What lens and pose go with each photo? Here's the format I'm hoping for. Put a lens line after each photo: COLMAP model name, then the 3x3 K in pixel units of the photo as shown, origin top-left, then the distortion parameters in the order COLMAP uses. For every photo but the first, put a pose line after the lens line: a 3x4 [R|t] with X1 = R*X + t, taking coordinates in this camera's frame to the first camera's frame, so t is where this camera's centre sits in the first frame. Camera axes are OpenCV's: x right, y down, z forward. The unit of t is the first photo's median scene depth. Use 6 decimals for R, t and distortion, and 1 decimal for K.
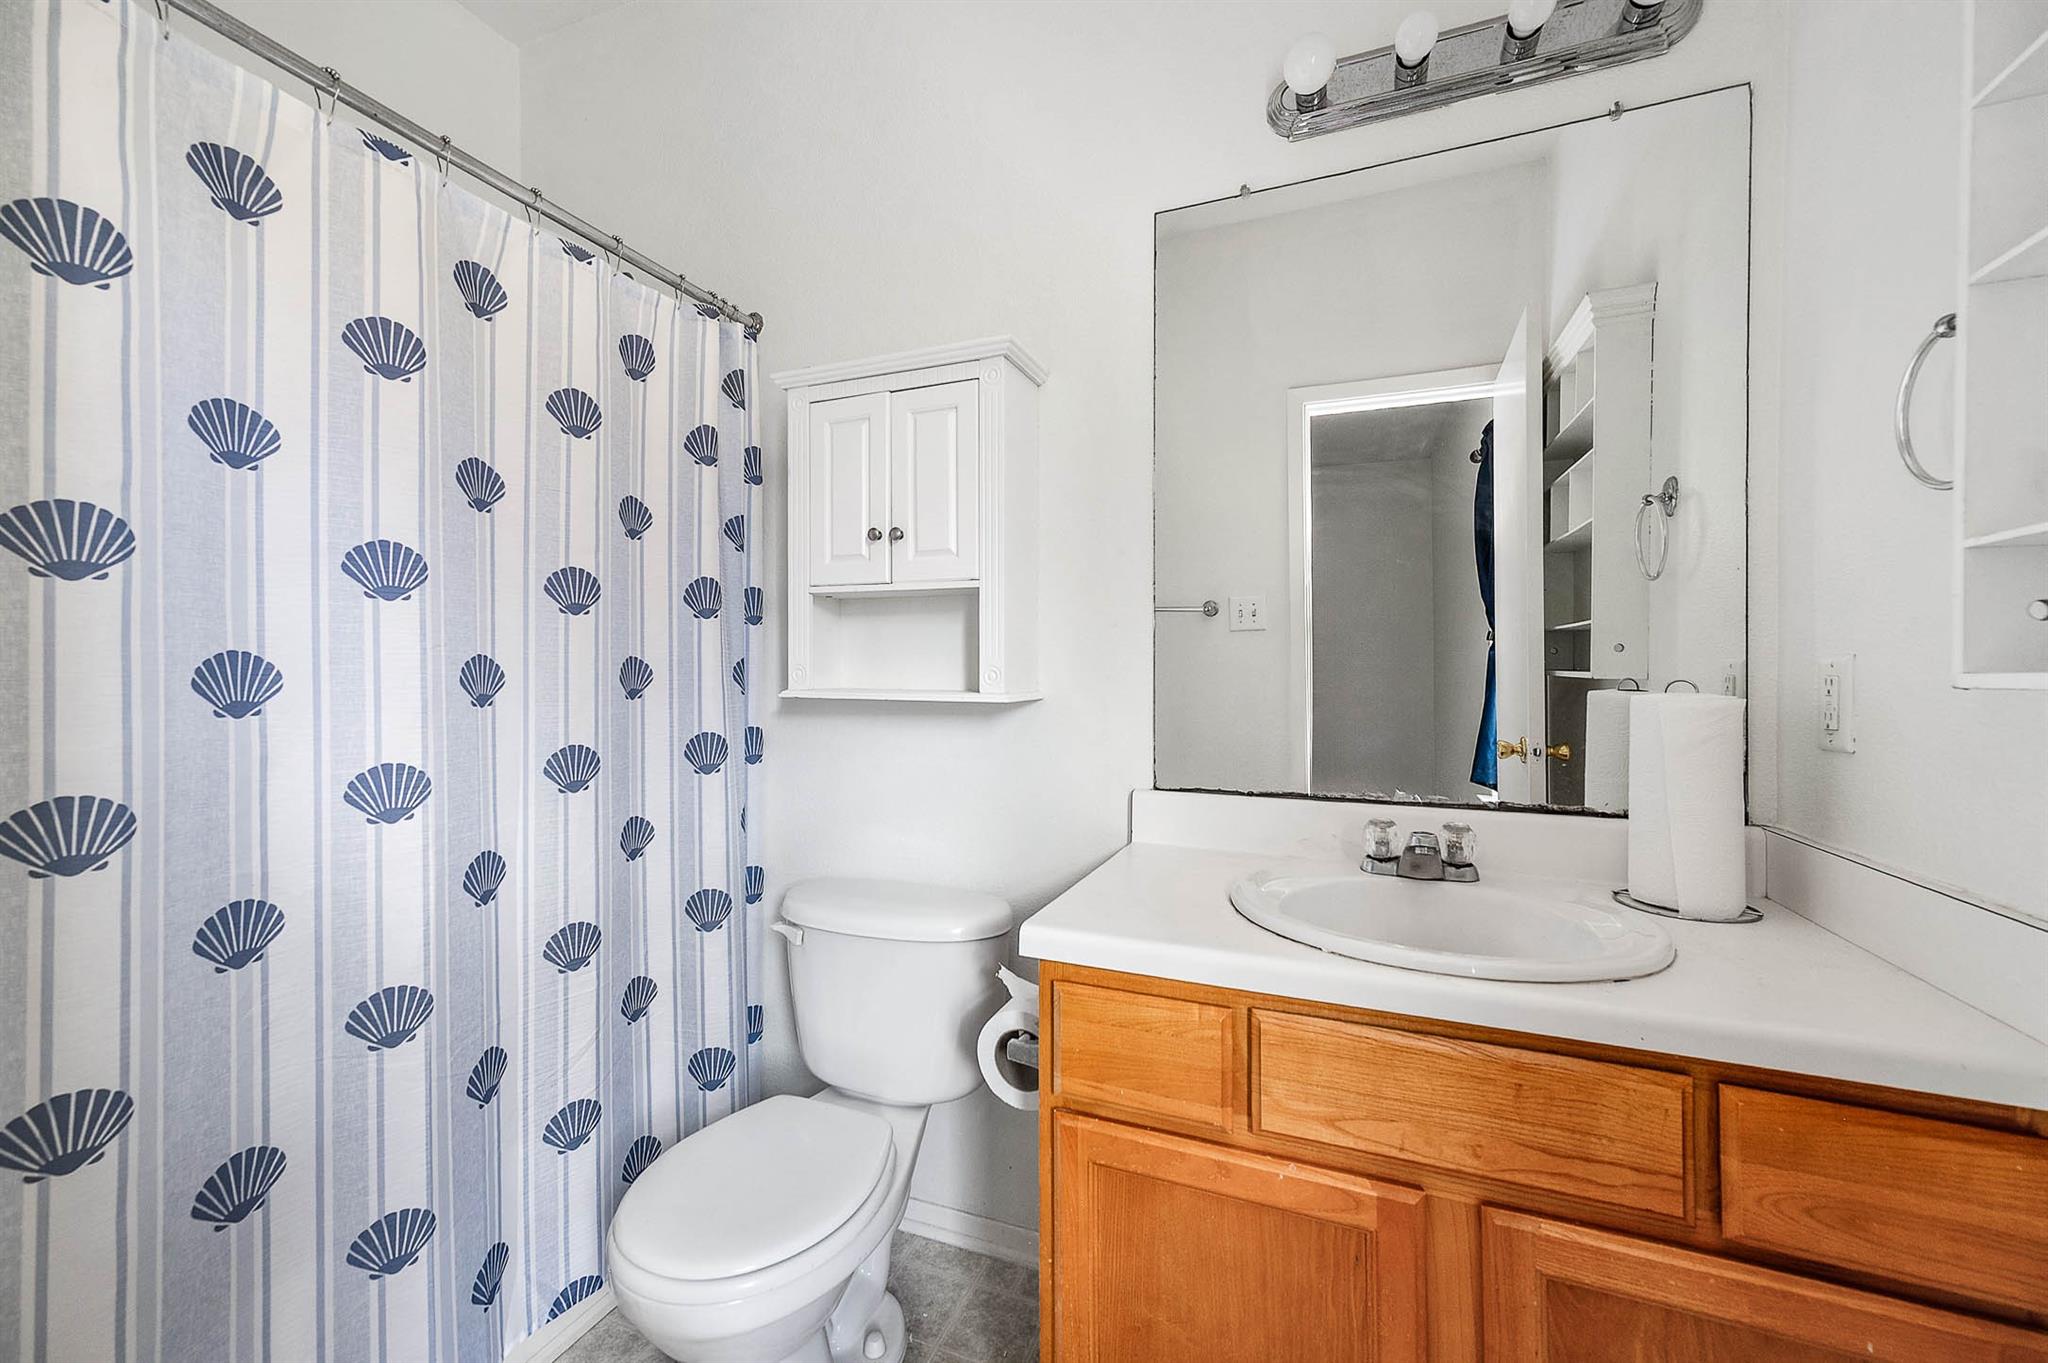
lens RADIAL K [[809.0, 0, 1024.9], [0, 809.0, 682.1], [0, 0, 1]] dist [0.015641, 0.000158]
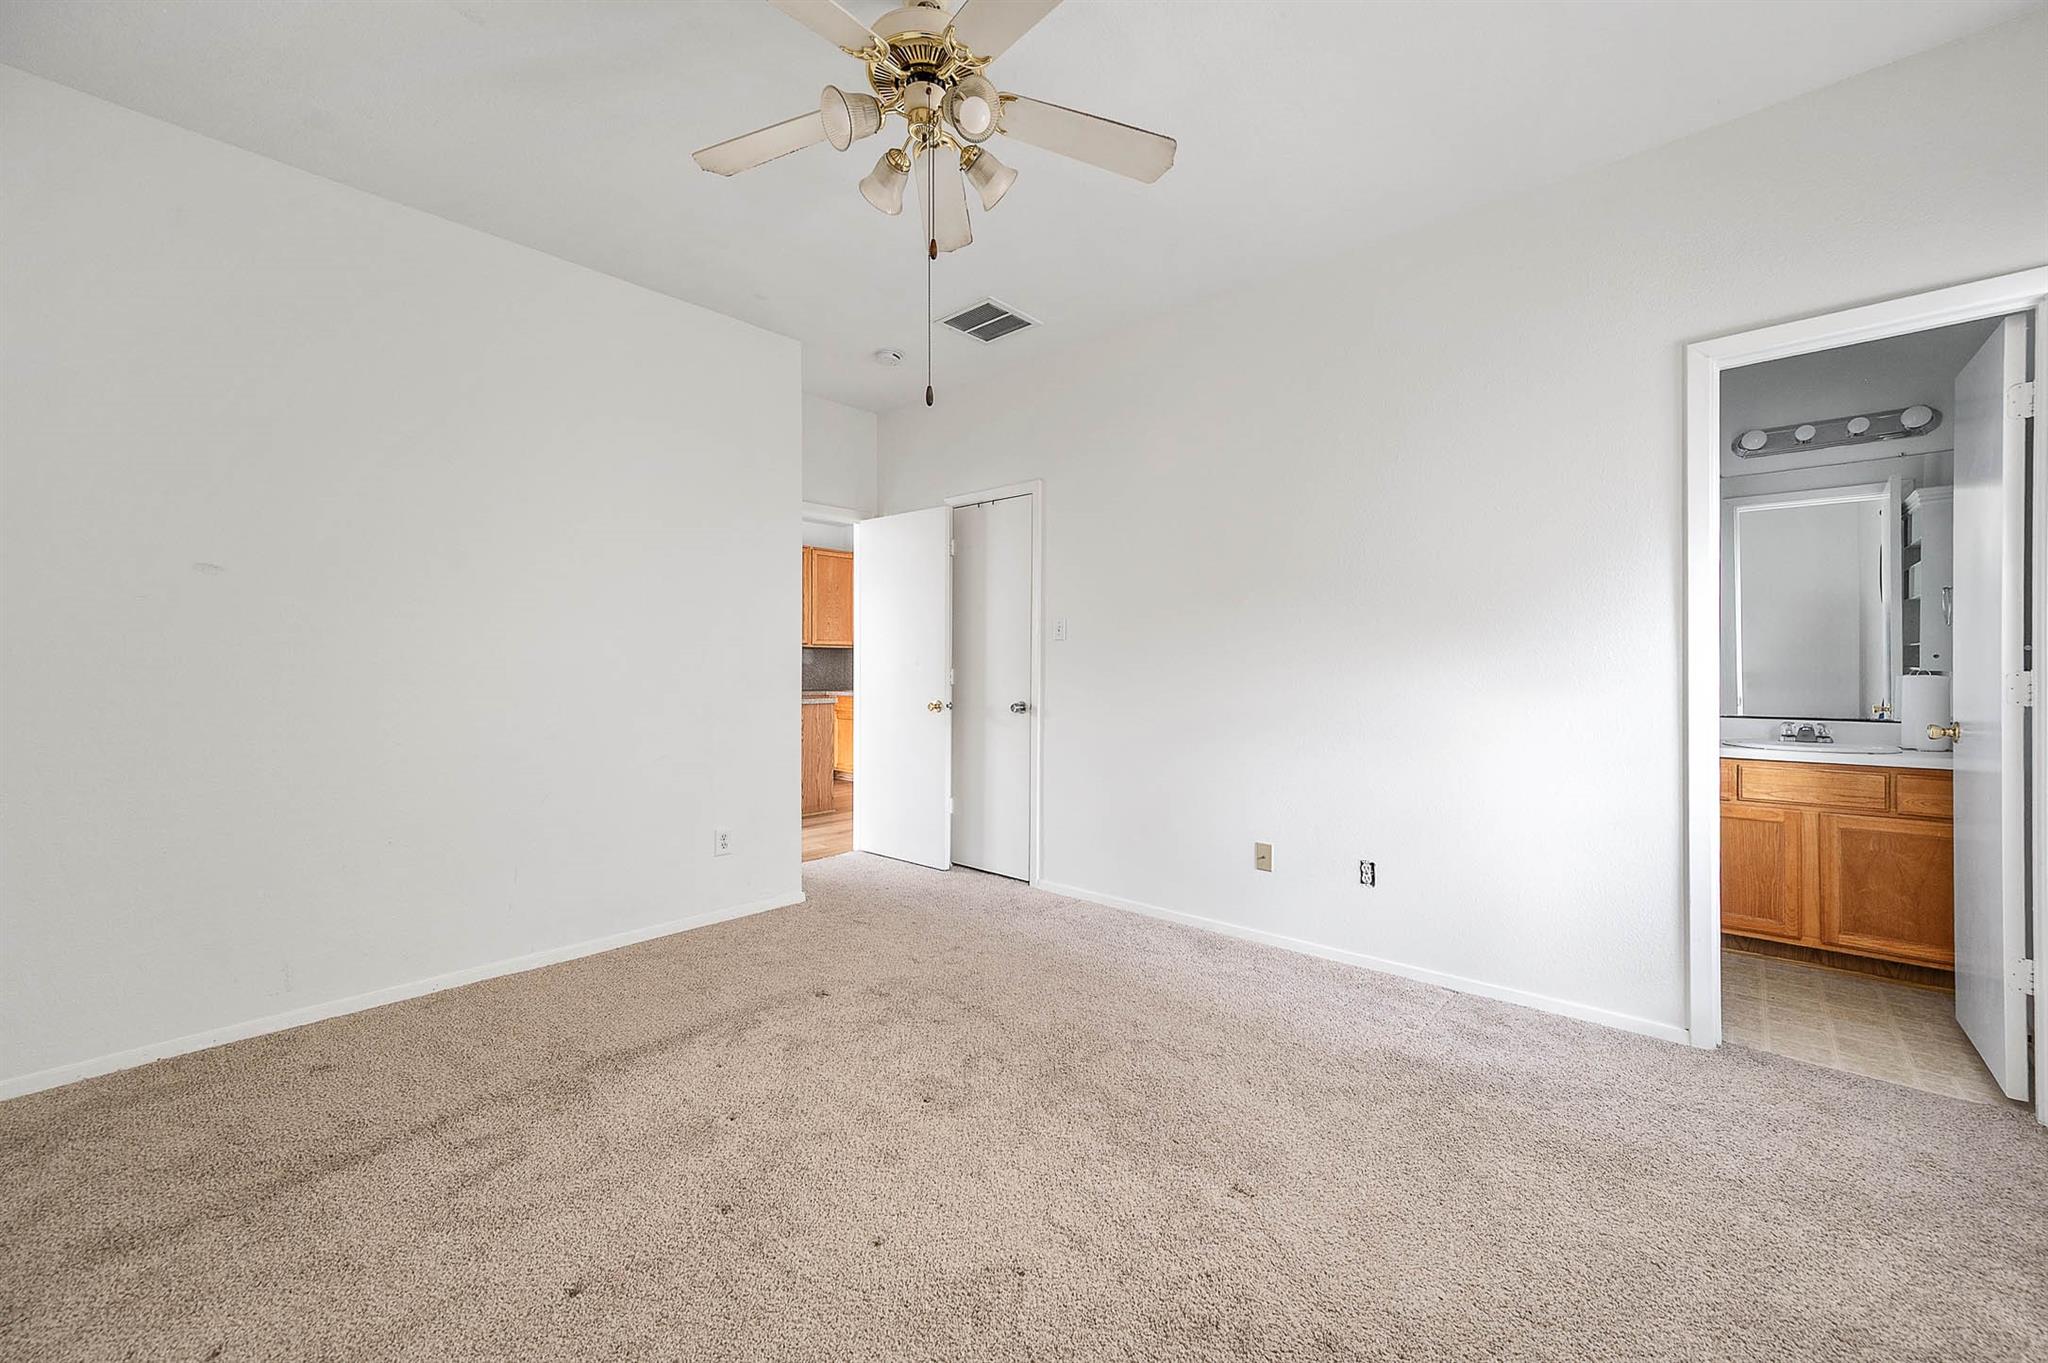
lens RADIAL K [[809.0, 0, 1024.6], [0, 809.0, 671.6], [0, 0, 1]] dist [0.015641, 0.000158]
pose [[0.935897, -0.006201, -0.352219, -1.490665], [0.003562, 0.999961, -0.008142, 0.019096], [0.352255, 0.006365, 0.935882, -3.735785]]
